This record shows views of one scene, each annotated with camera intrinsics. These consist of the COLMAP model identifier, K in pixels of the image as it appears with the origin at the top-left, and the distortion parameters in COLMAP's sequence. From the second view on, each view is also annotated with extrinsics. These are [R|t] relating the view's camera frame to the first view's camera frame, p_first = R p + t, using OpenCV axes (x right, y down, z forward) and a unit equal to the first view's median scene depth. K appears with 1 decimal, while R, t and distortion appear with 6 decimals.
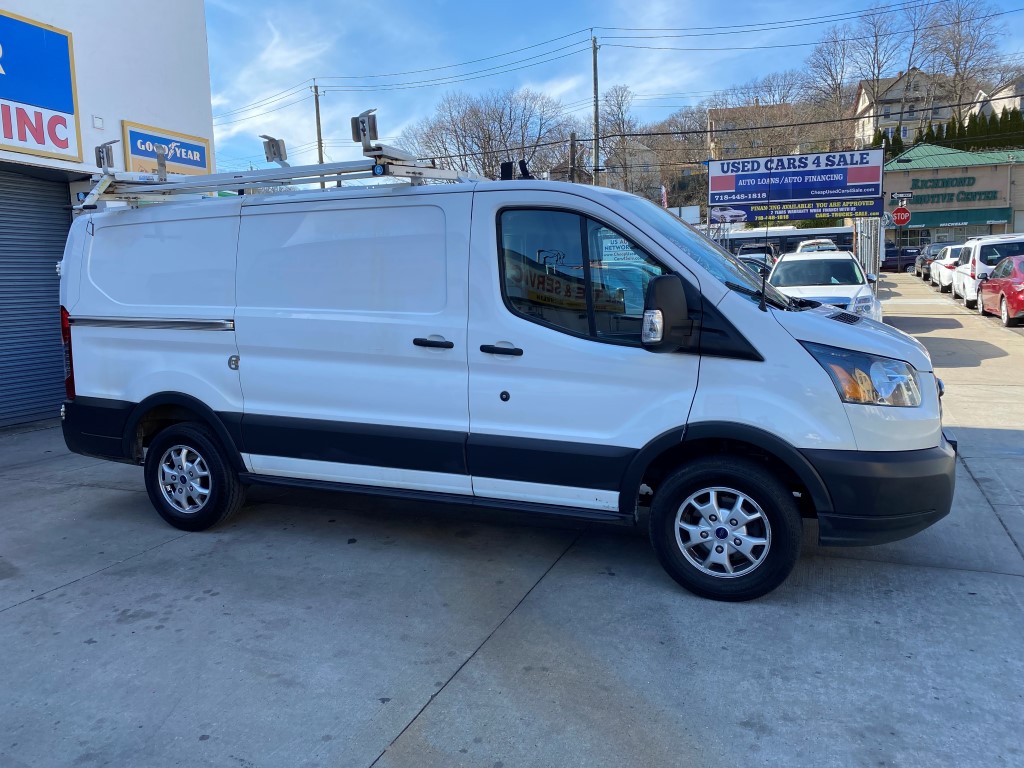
lens RADIAL K [[785.2, 0, 505.8], [0, 785.2, 378.2], [0, 0, 1]] dist [0.015904, -0.010958]
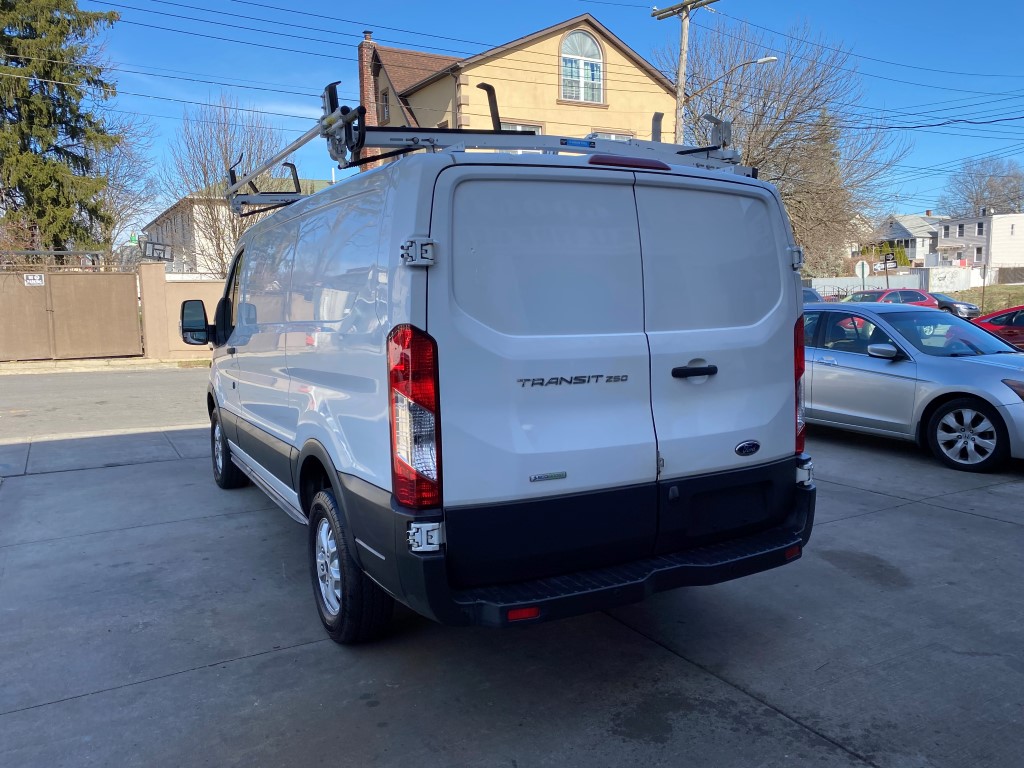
lens RADIAL K [[785.2, 0, 519.4], [0, 785.2, 380.3], [0, 0, 1]] dist [0.015904, -0.010958]
pose [[-0.785209, -0.025398, 0.618710, -1.077652], [0.115388, 0.975657, 0.186491, -0.256882], [-0.608385, 0.217826, -0.763164, 2.271680]]
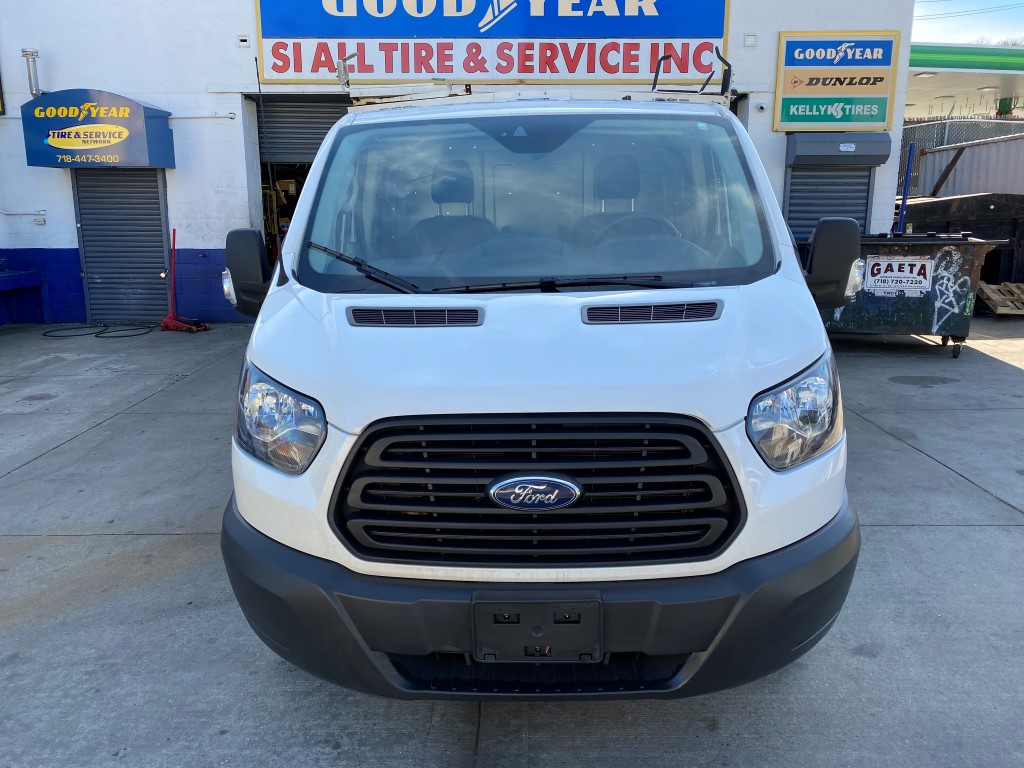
lens RADIAL K [[785.2, 0, 509.1], [0, 785.2, 384.2], [0, 0, 1]] dist [0.015904, -0.010958]
pose [[0.359559, 0.231813, -0.903869, 1.020918], [-0.114433, 0.972293, 0.203840, -0.157453], [0.926079, 0.030140, 0.376124, 0.858374]]
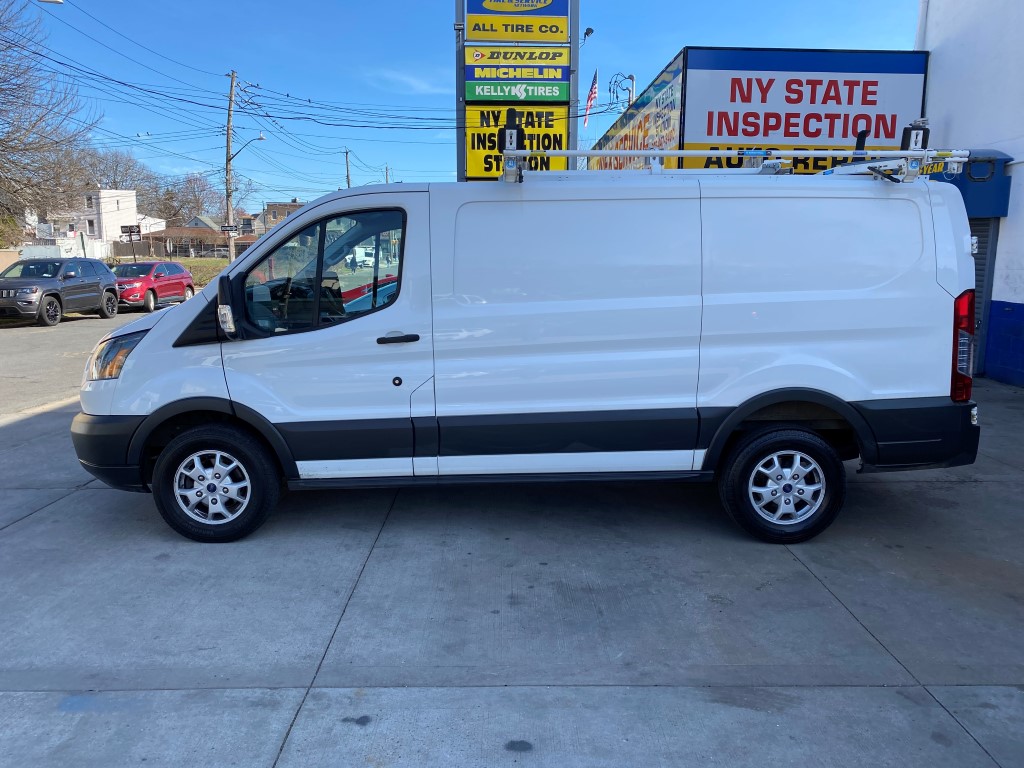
lens RADIAL K [[785.2, 0, 515.3], [0, 785.2, 380.1], [0, 0, 1]] dist [0.015904, -0.010958]
pose [[-0.919700, 0.091331, -0.381851, 0.472757], [-0.019426, 0.960792, 0.276589, -0.363294], [0.392141, 0.261797, -0.881866, 2.576534]]
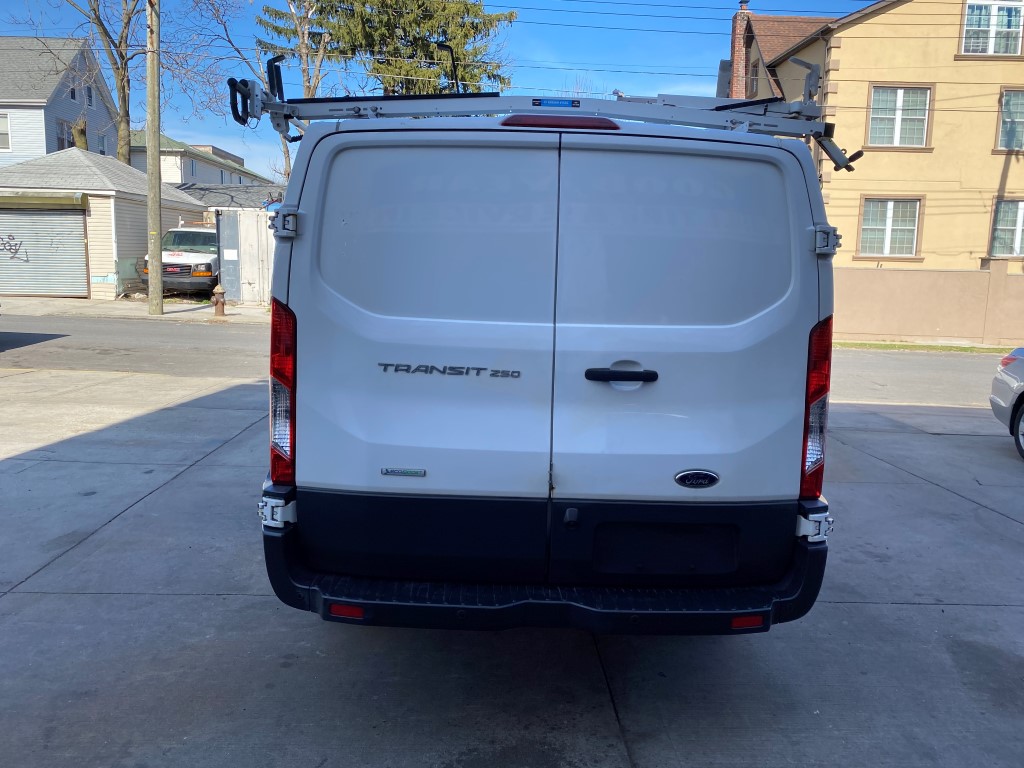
lens RADIAL K [[785.2, 0, 514.3], [0, 785.2, 379.3], [0, 0, 1]] dist [0.015904, -0.010958]
pose [[-0.403651, -0.104141, 0.908967, -1.284848], [0.098500, 0.982780, 0.156339, -0.203960], [-0.909595, 0.152640, -0.386442, 1.884136]]
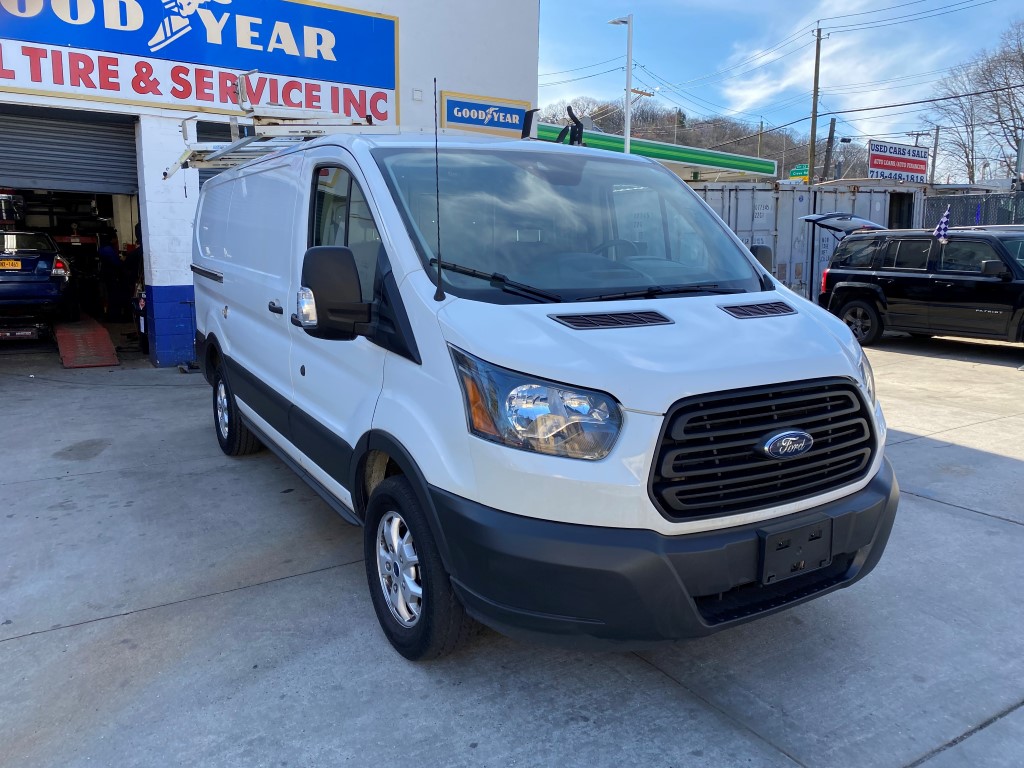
lens RADIAL K [[785.2, 0, 509.6], [0, 785.2, 385.5], [0, 0, 1]] dist [0.015904, -0.010958]
pose [[0.802044, 0.137148, -0.581305, 0.775099], [-0.101950, 0.990432, 0.093010, -0.074188], [0.588500, -0.015334, 0.808352, 0.398936]]
